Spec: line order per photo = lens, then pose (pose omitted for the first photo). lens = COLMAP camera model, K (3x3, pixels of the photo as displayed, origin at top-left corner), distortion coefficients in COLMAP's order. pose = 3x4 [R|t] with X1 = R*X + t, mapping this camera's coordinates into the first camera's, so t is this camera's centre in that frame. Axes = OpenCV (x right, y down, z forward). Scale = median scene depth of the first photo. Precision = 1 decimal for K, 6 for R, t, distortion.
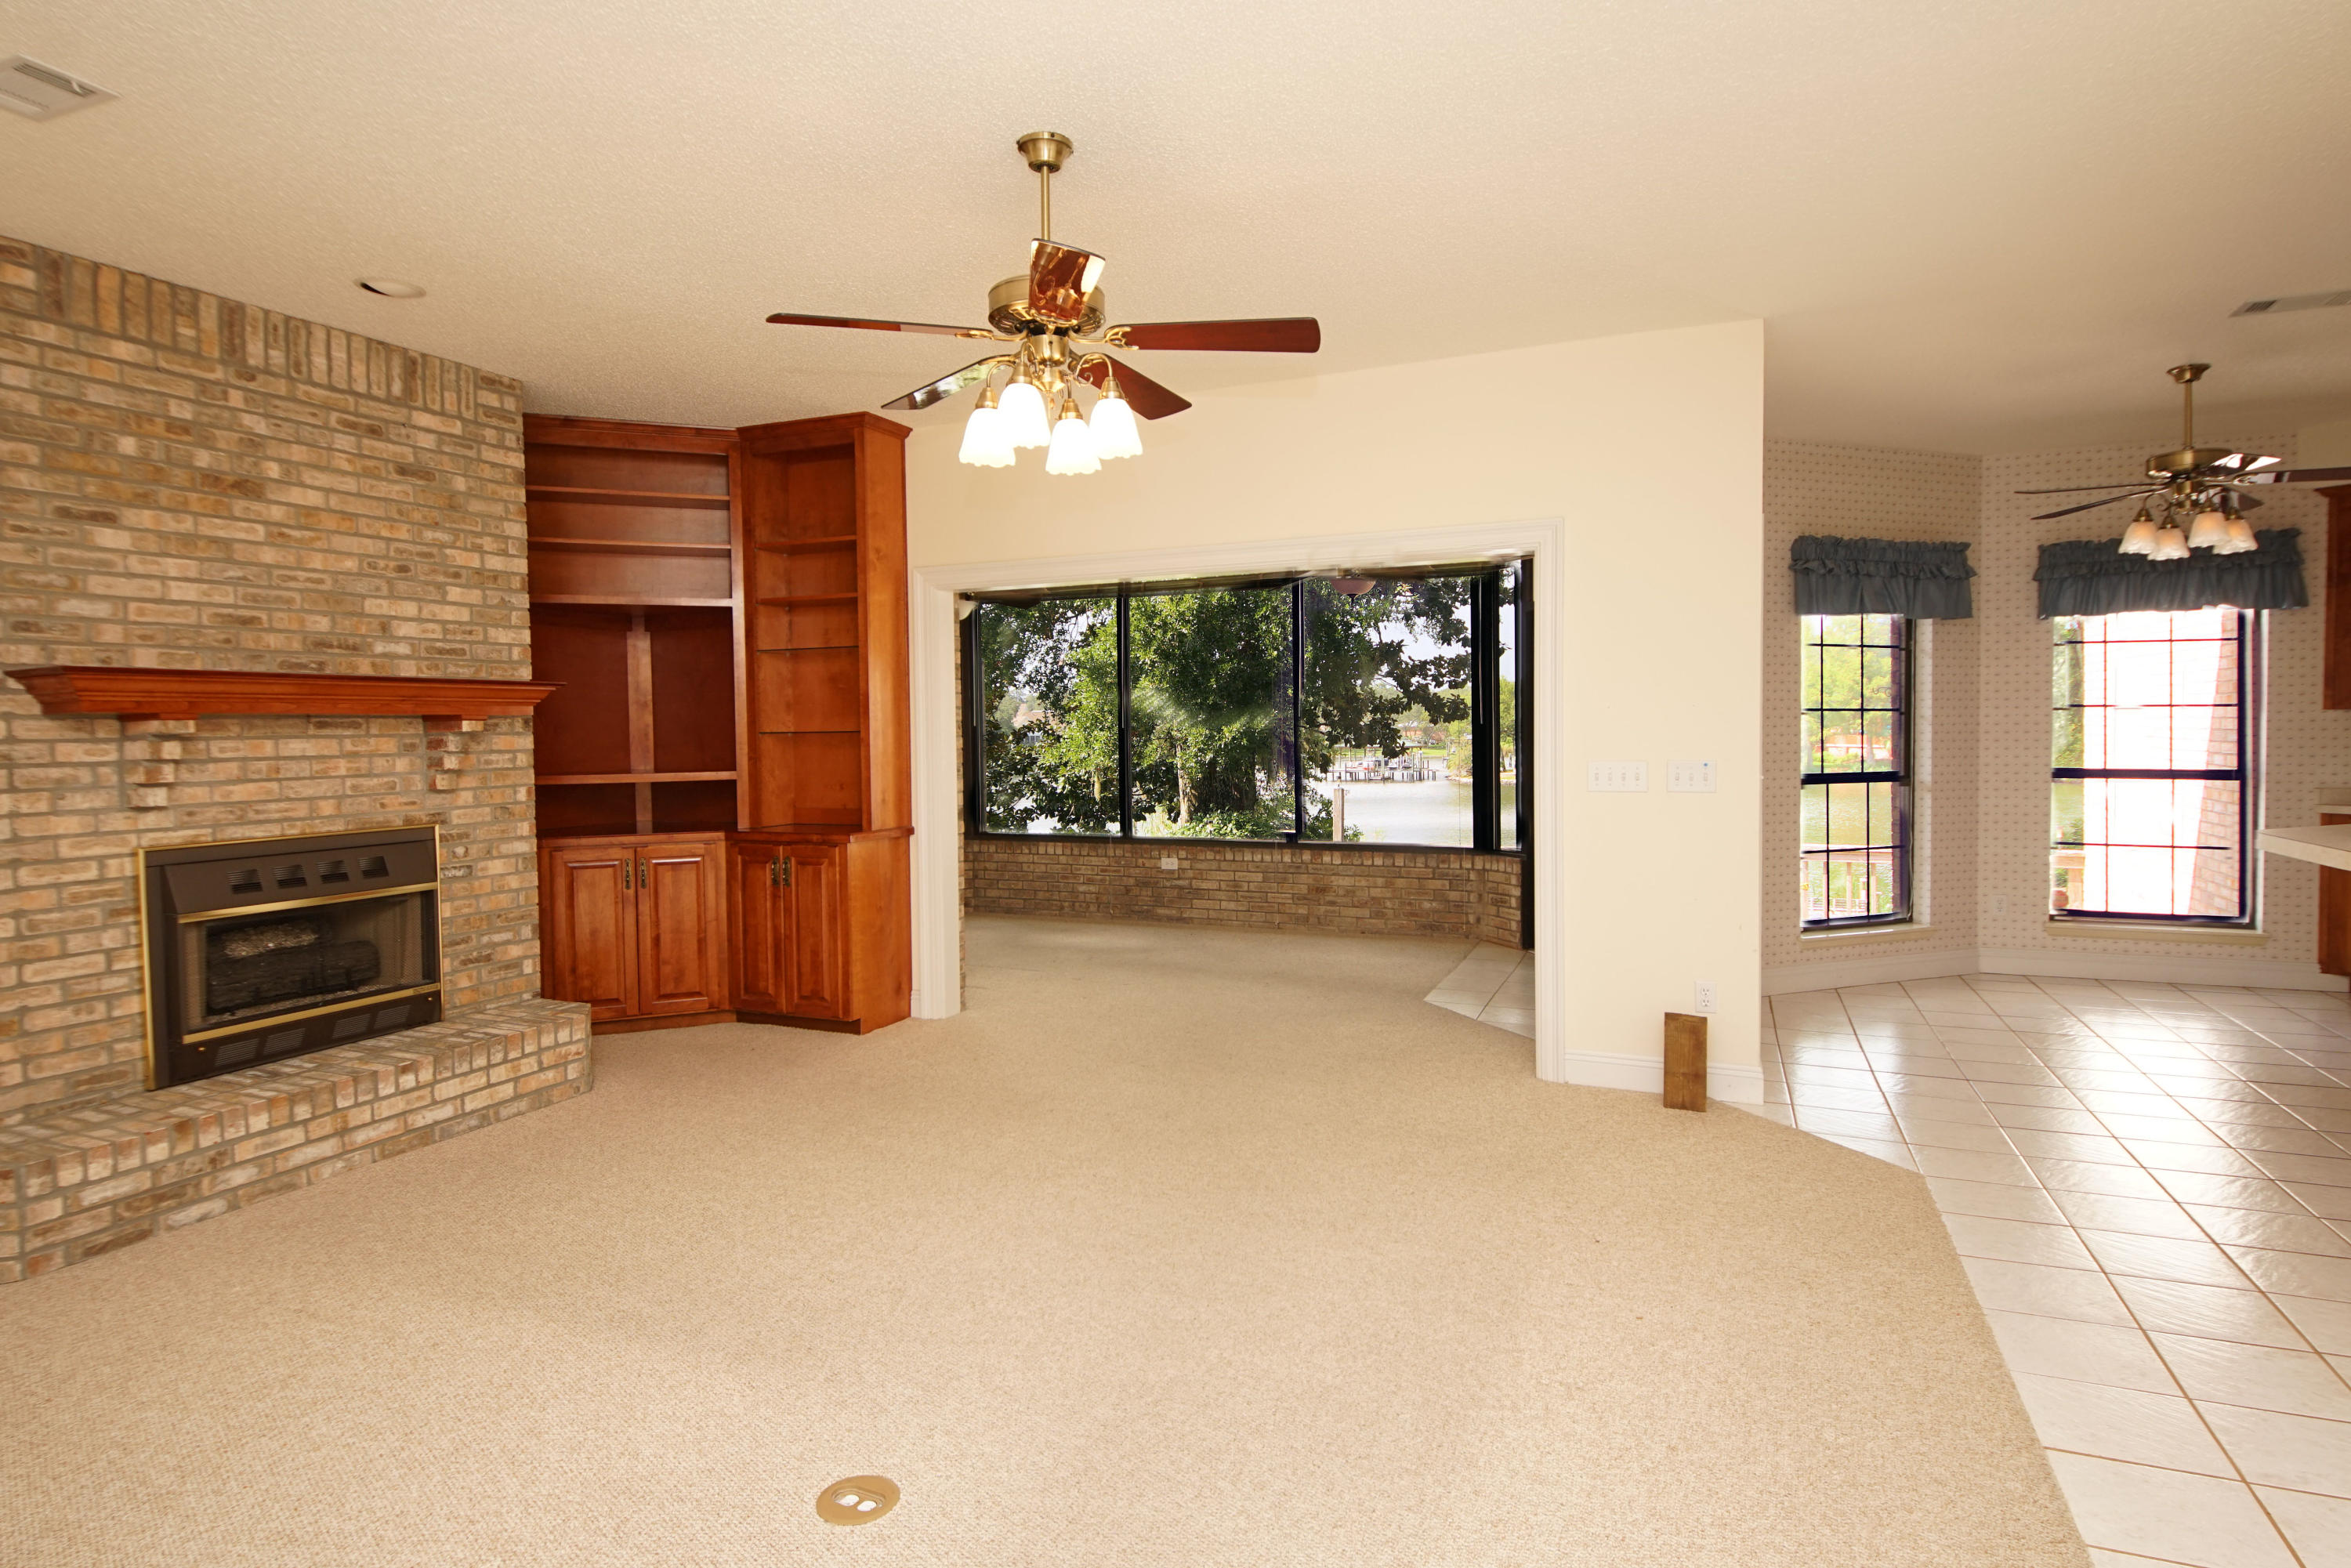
lens RADIAL K [[1269.9, 0, 1168.8], [0, 1269.9, 772.6], [0, 0, 1]] dist [0.028786, -0.034845]
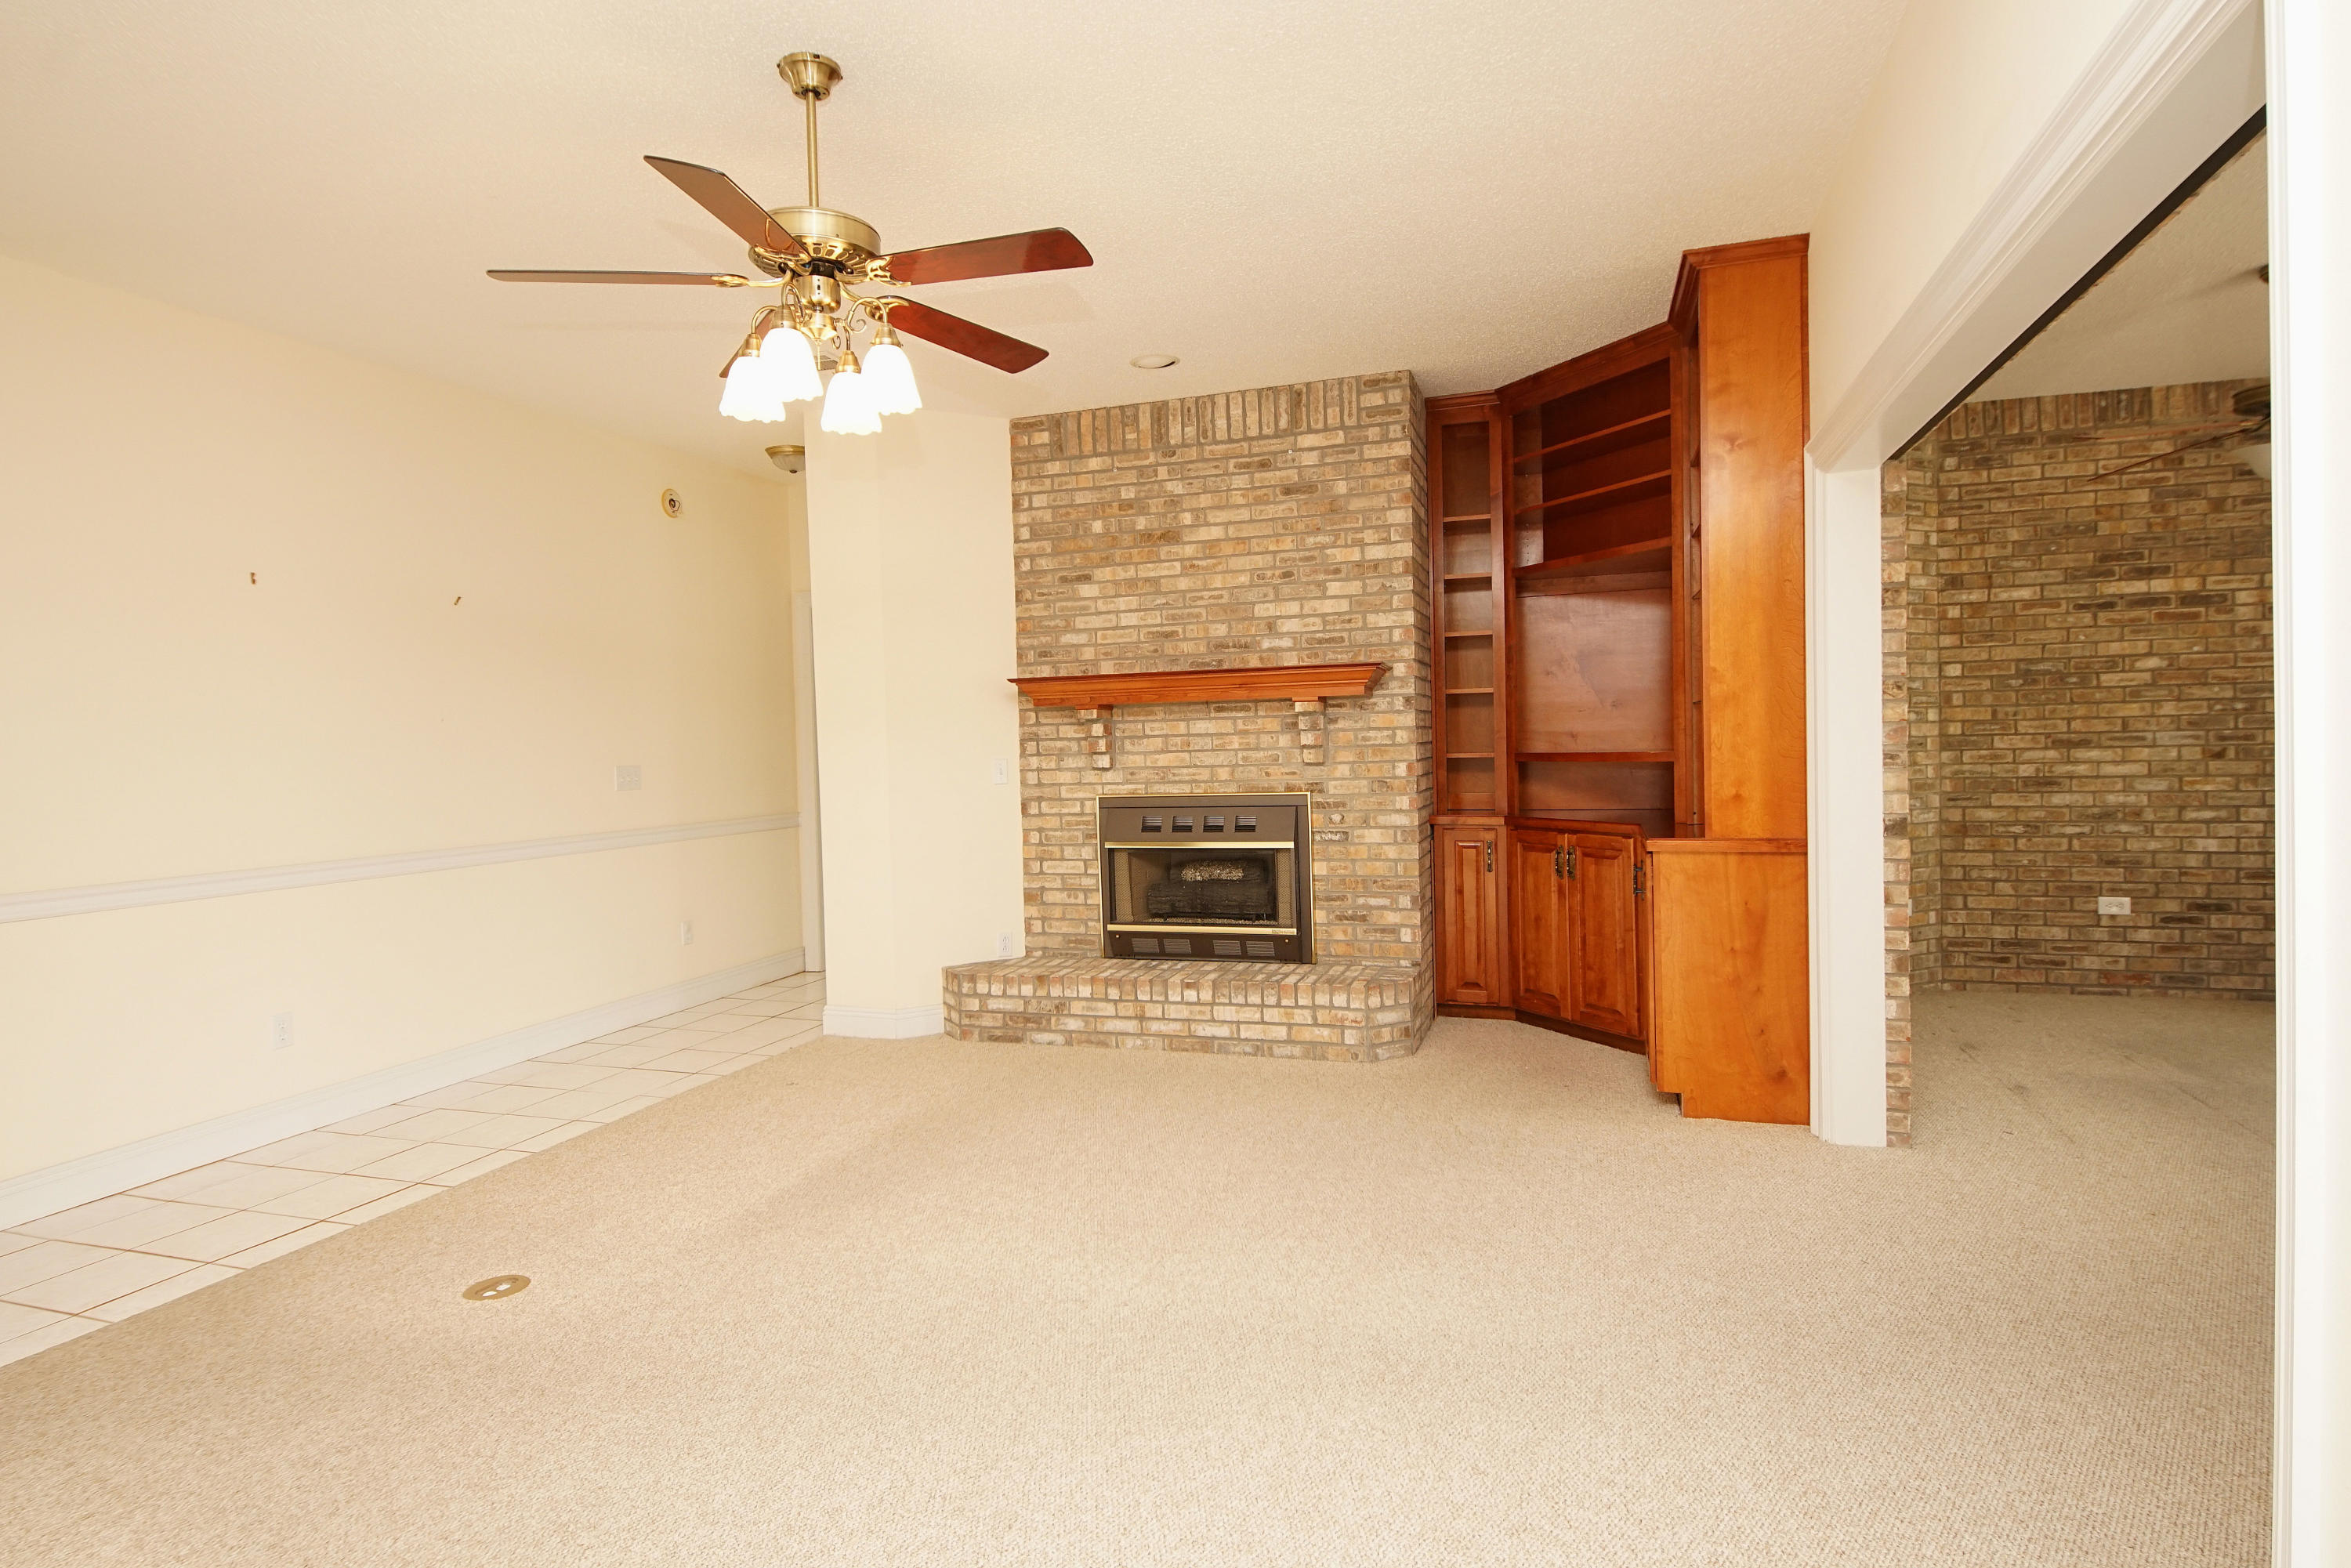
lens RADIAL K [[1269.9, 0, 1168.8], [0, 1269.9, 772.6], [0, 0, 1]] dist [0.028786, -0.034845]
pose [[0.061958, 0.034253, -0.997491, 0.599198], [-0.009345, 0.999387, 0.033738, -0.015942], [0.998035, 0.007231, 0.062240, 0.857691]]
